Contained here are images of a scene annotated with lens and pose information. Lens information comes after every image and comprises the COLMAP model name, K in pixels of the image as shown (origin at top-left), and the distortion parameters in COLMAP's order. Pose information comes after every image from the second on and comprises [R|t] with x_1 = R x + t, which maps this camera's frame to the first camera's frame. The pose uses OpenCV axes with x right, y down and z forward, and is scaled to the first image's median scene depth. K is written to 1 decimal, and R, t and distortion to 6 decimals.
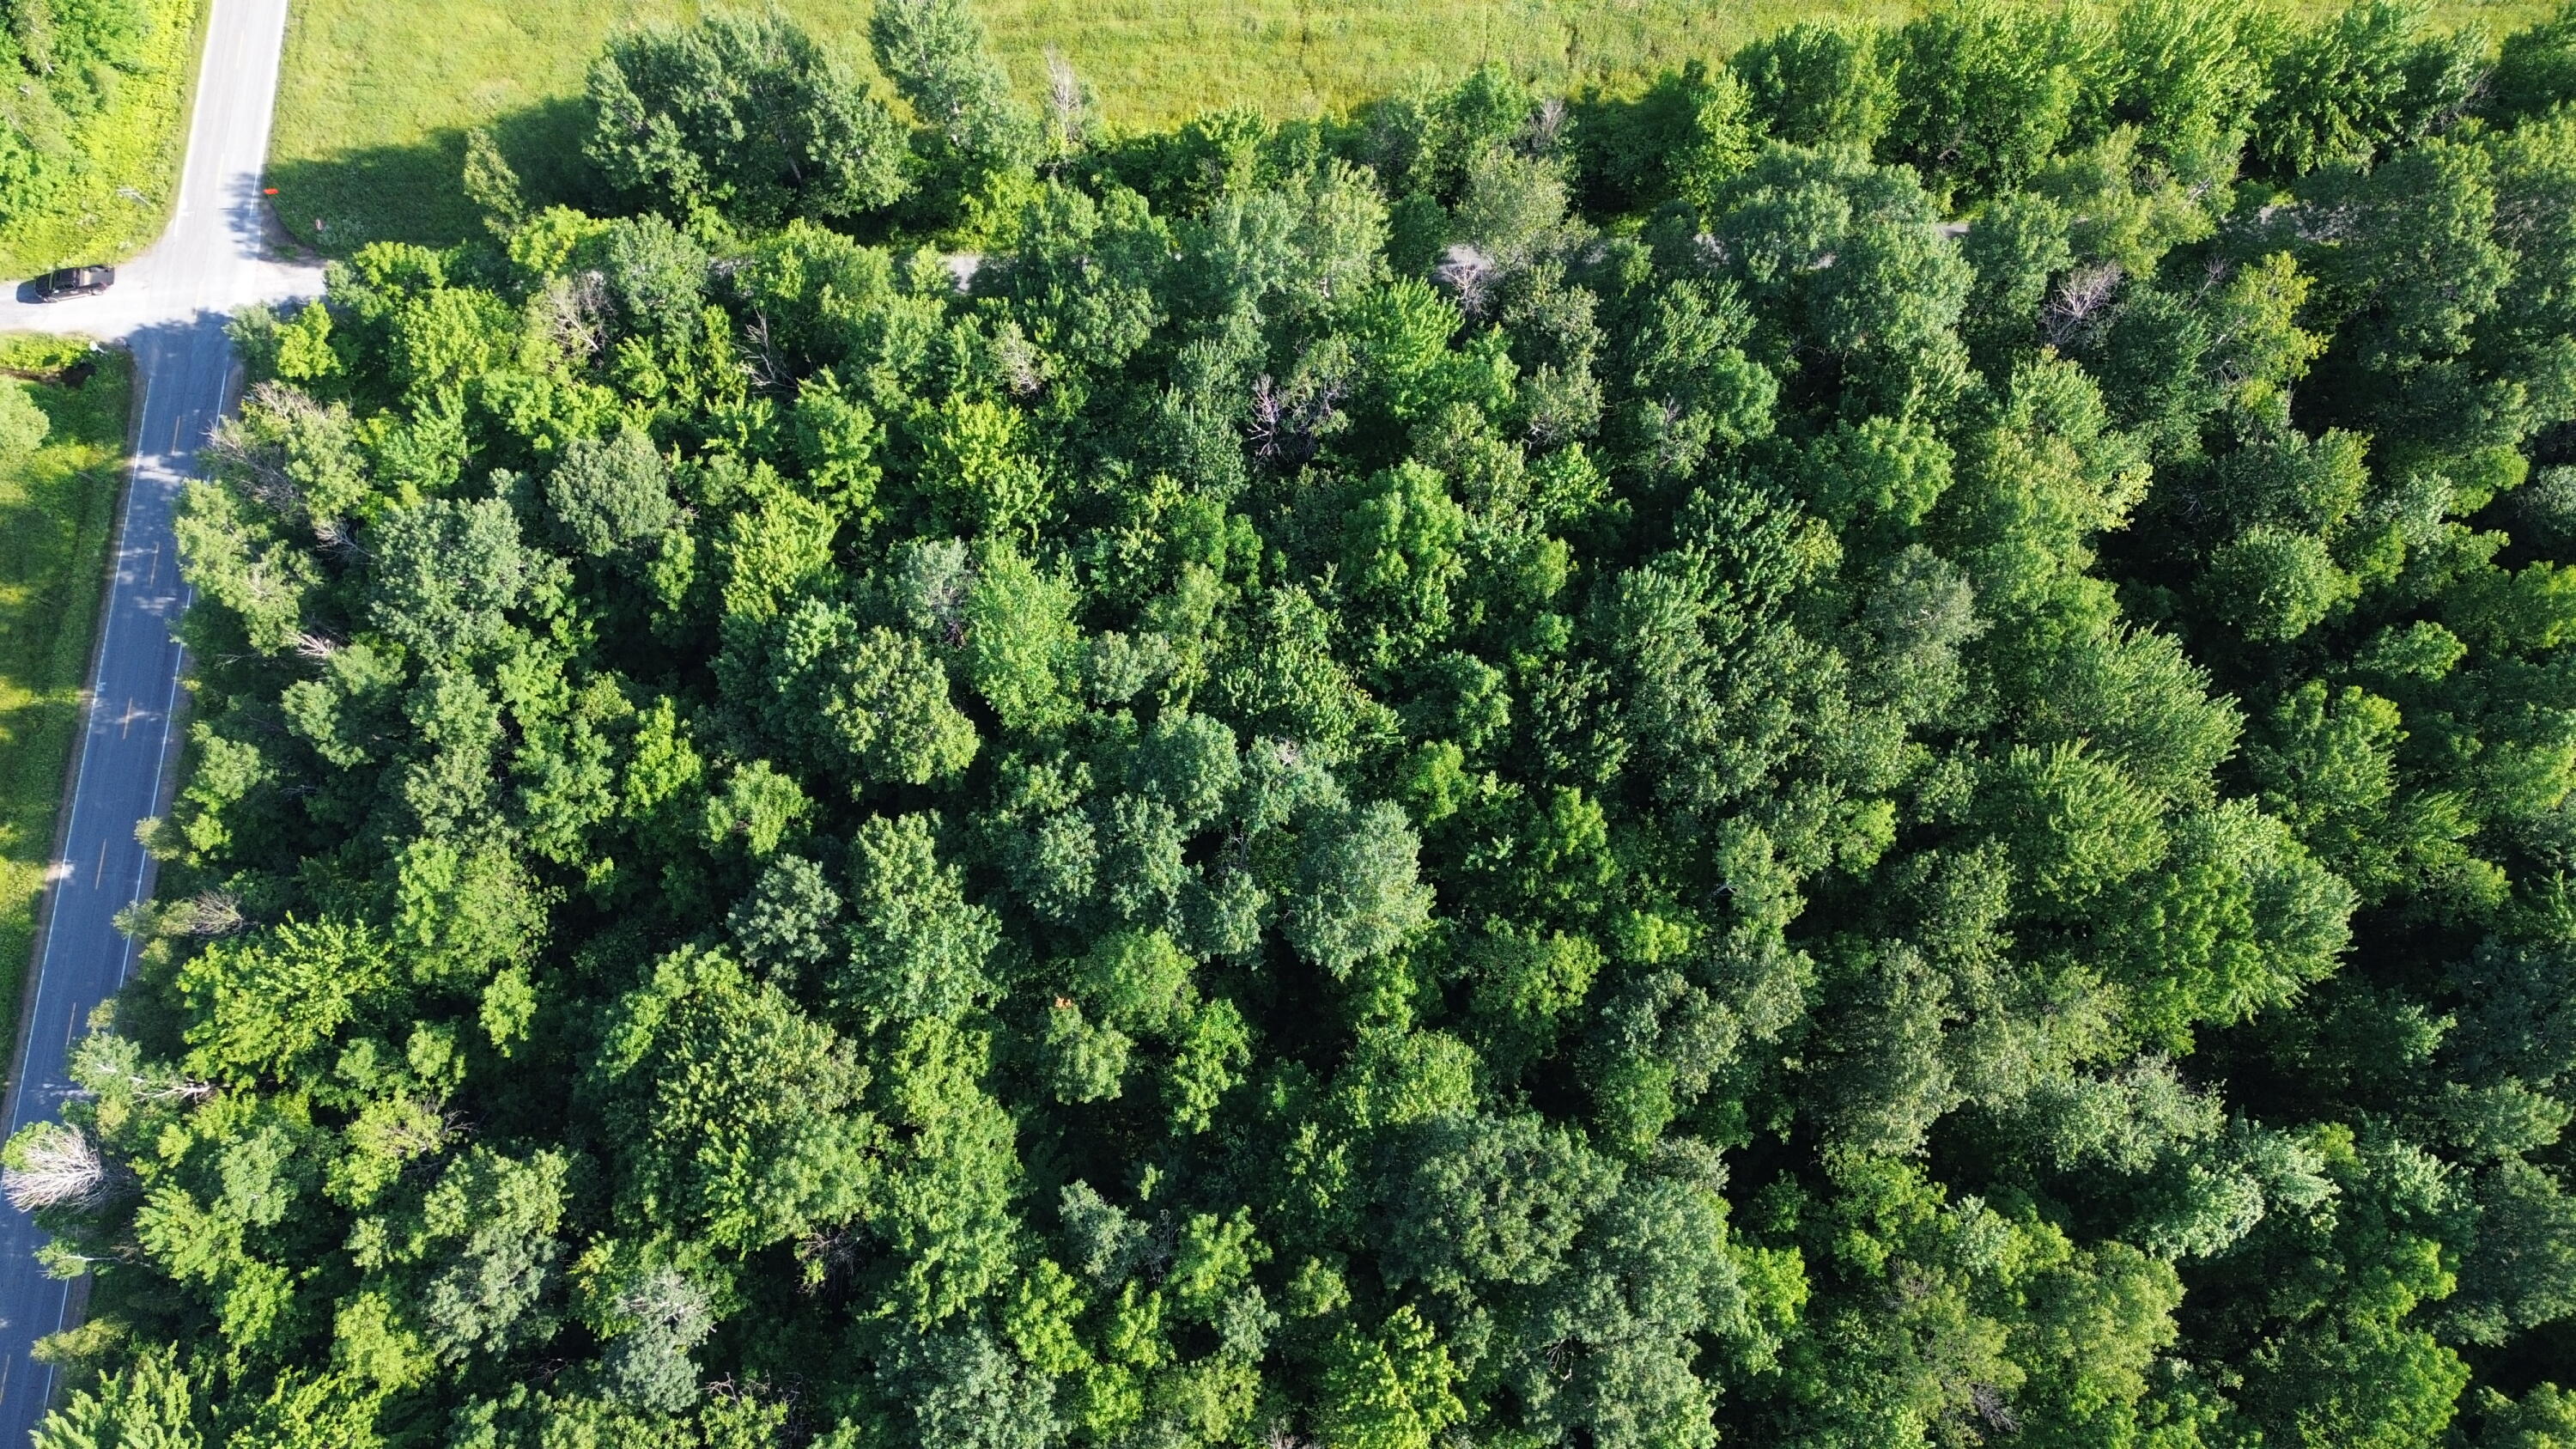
lens RADIAL K [[1810.7, 0, 1294.4], [0, 1810.7, 709.3], [0, 0, 1]] dist [0.070877, -0.062609]
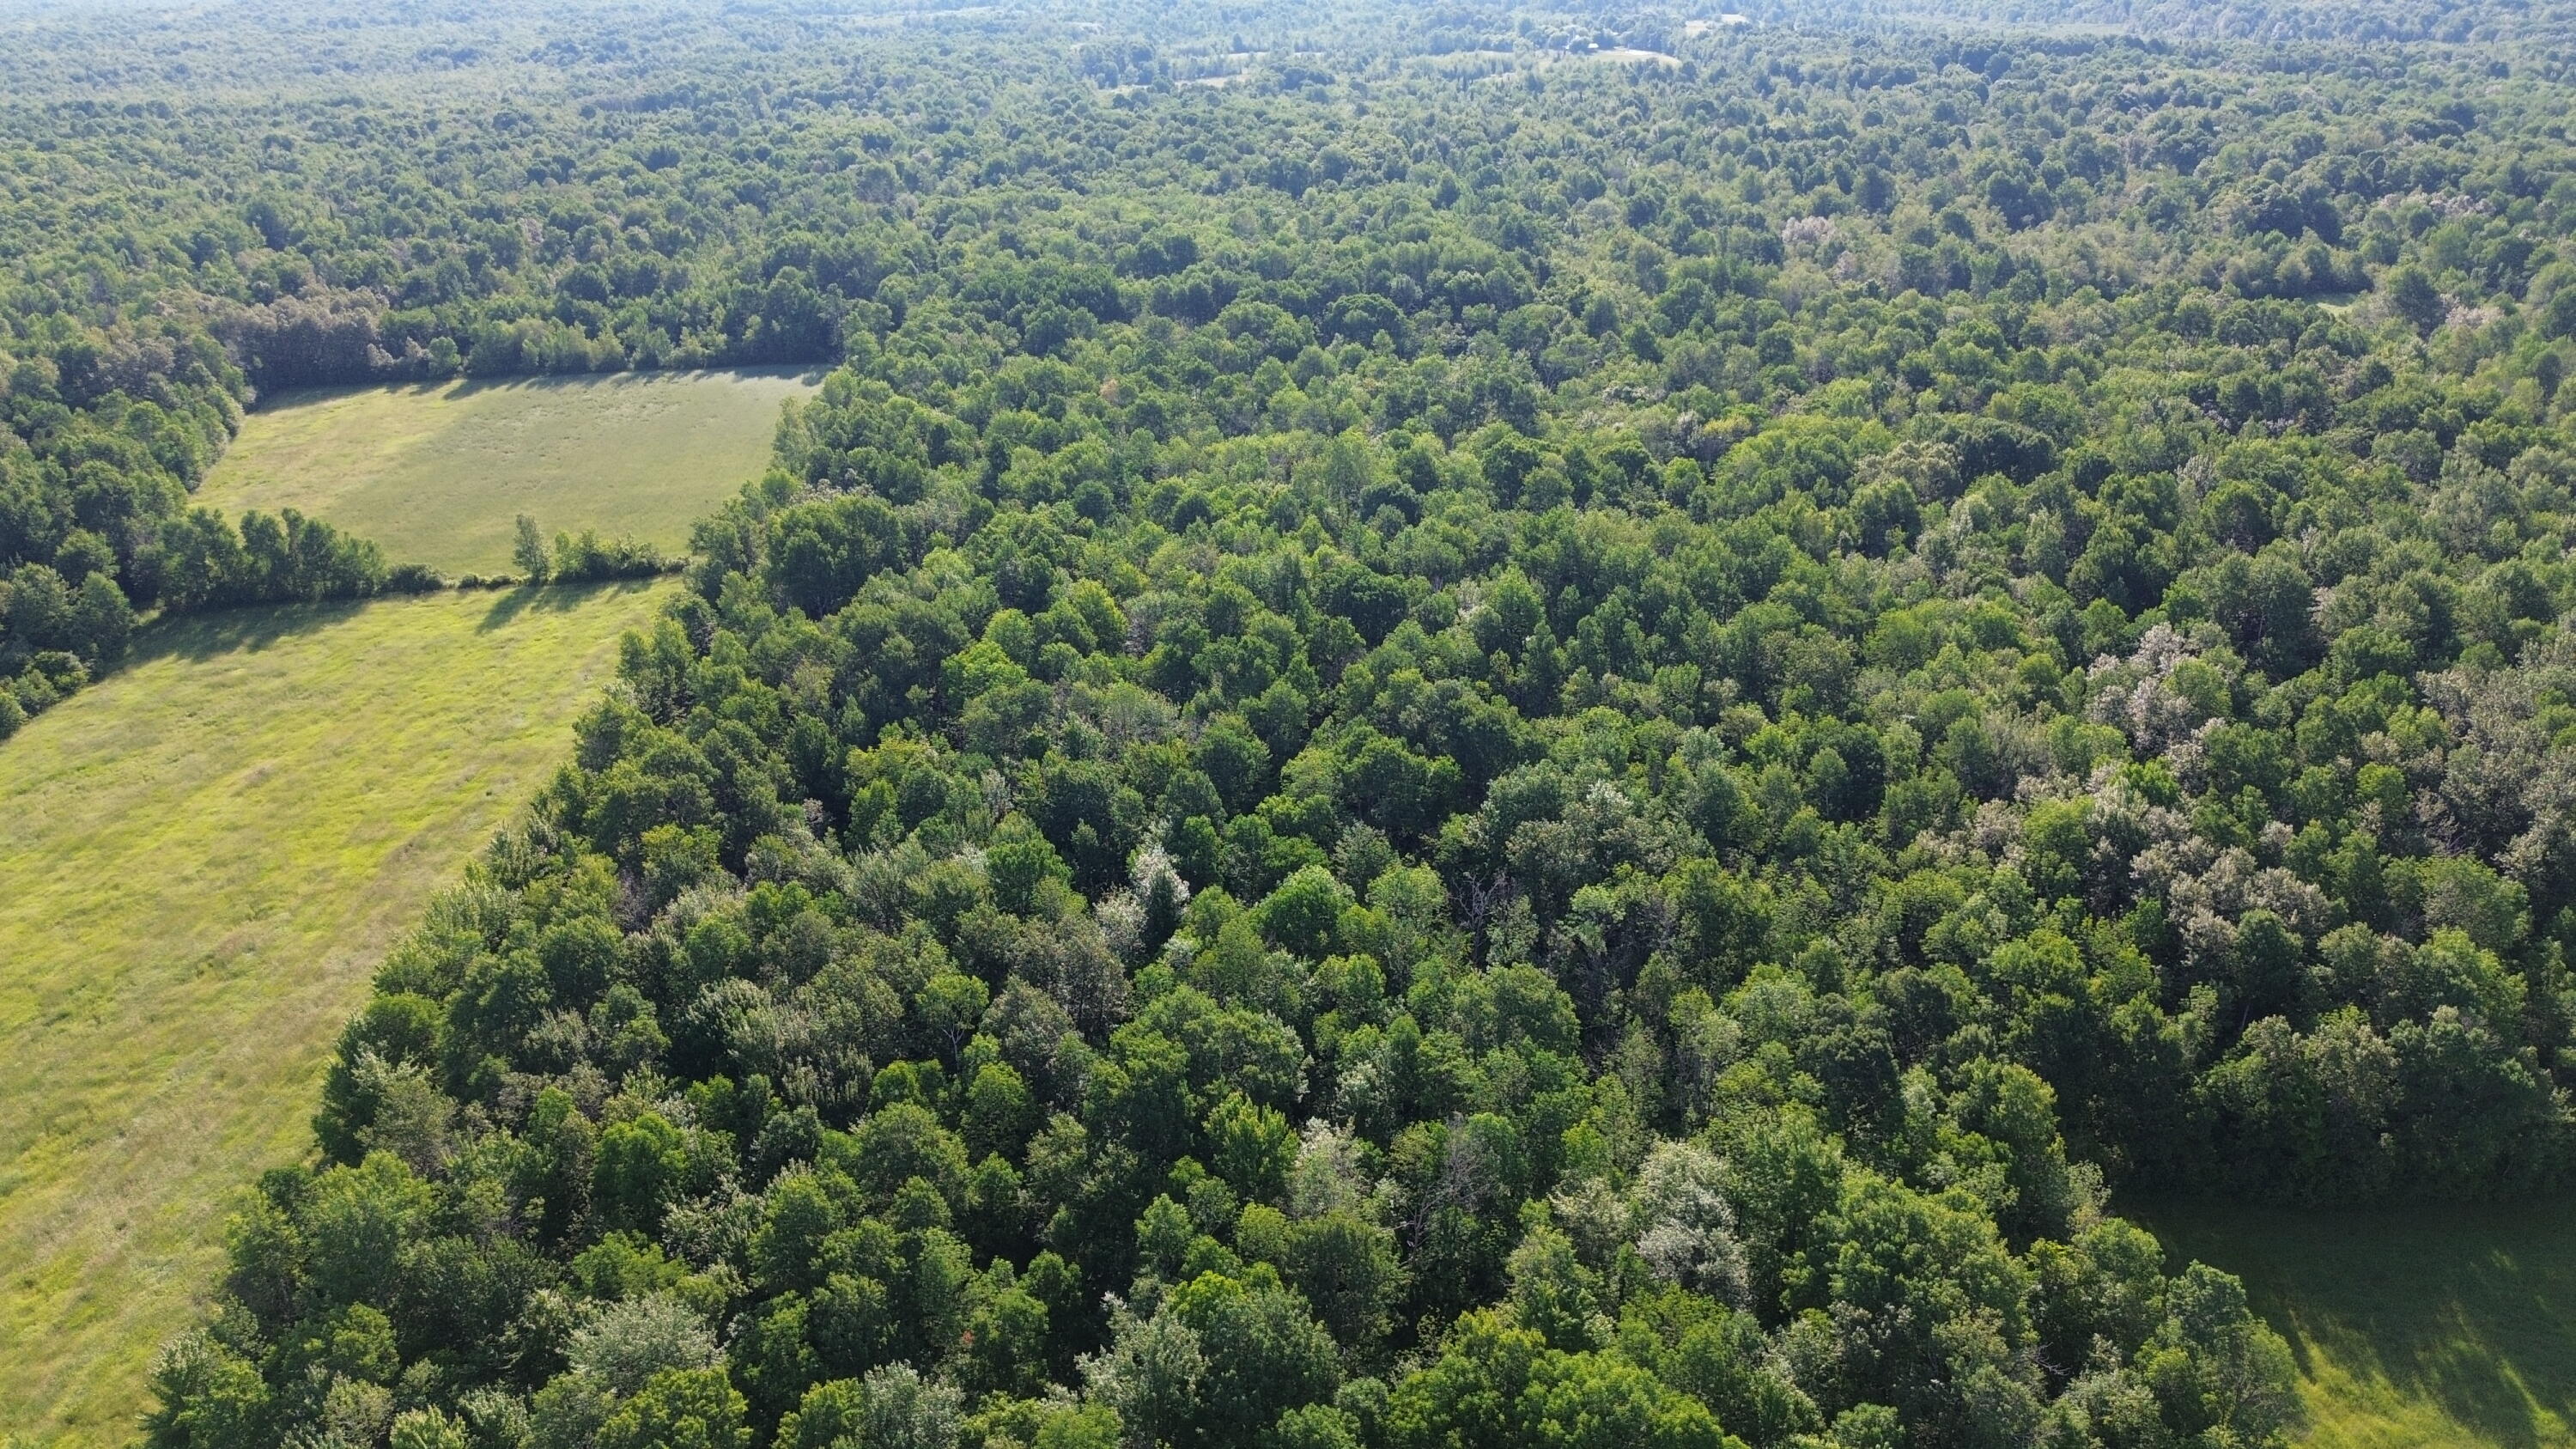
lens RADIAL K [[1819.8, 0, 1292.0], [0, 1819.8, 722.5], [0, 0, 1]] dist [0.073248, -0.067026]
pose [[-0.013161, -0.406603, 0.913510, -1.123326], [0.969832, 0.217211, 0.110654, 0.149434], [-0.243417, 0.887408, 0.391478, 0.086096]]
